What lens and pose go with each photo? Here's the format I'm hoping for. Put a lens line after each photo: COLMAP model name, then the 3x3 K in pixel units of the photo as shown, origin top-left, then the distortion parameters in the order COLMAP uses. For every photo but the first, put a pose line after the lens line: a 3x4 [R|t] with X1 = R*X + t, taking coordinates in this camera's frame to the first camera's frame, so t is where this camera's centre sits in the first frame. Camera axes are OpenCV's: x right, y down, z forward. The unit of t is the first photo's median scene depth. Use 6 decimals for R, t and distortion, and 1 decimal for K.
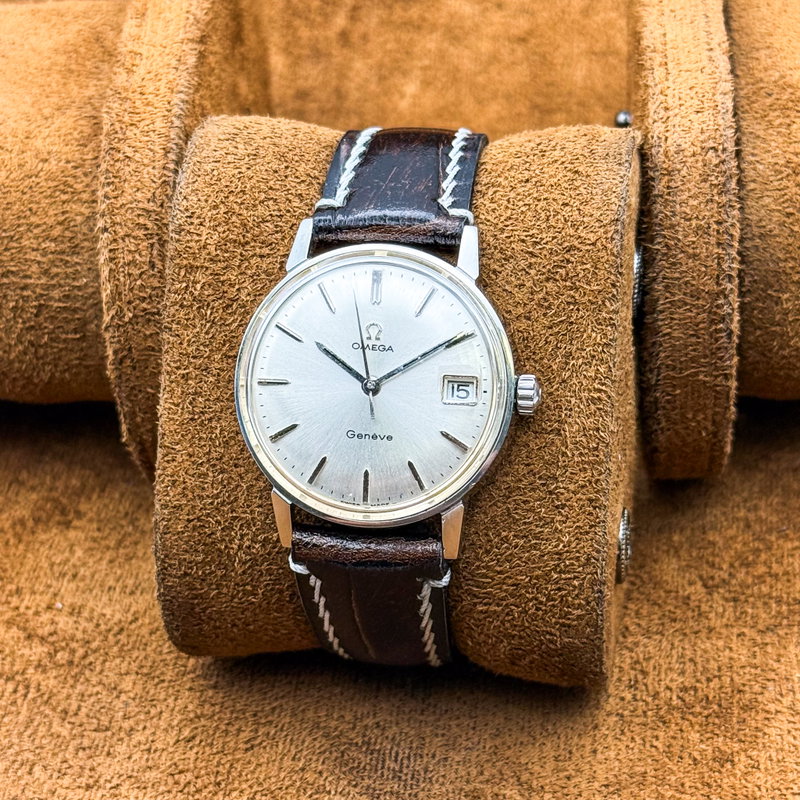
lens RADIAL K [[2088.2, 0, 400.0], [0, 2088.2, 400.0], [0, 0, 1]] dist [0.073512, -0.009547]
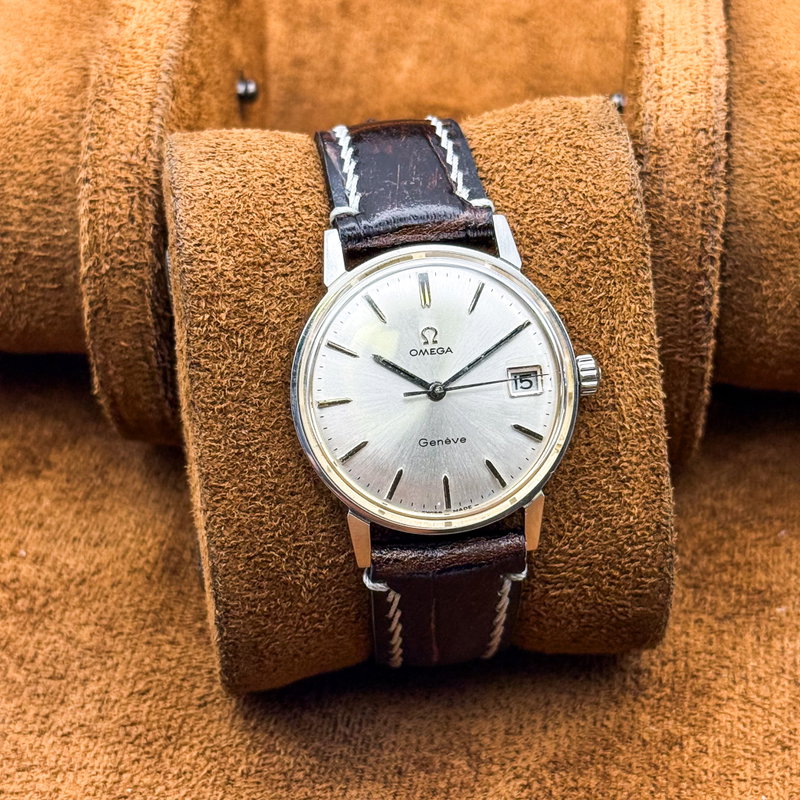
lens RADIAL K [[2088.2, 0, 400.0], [0, 2088.2, 400.0], [0, 0, 1]] dist [0.073512, -0.009547]
pose [[0.957184, -0.156898, 0.243274, -0.260594], [0.150106, 0.987584, 0.046331, -0.048914], [-0.247523, -0.007830, 0.968850, 0.052953]]
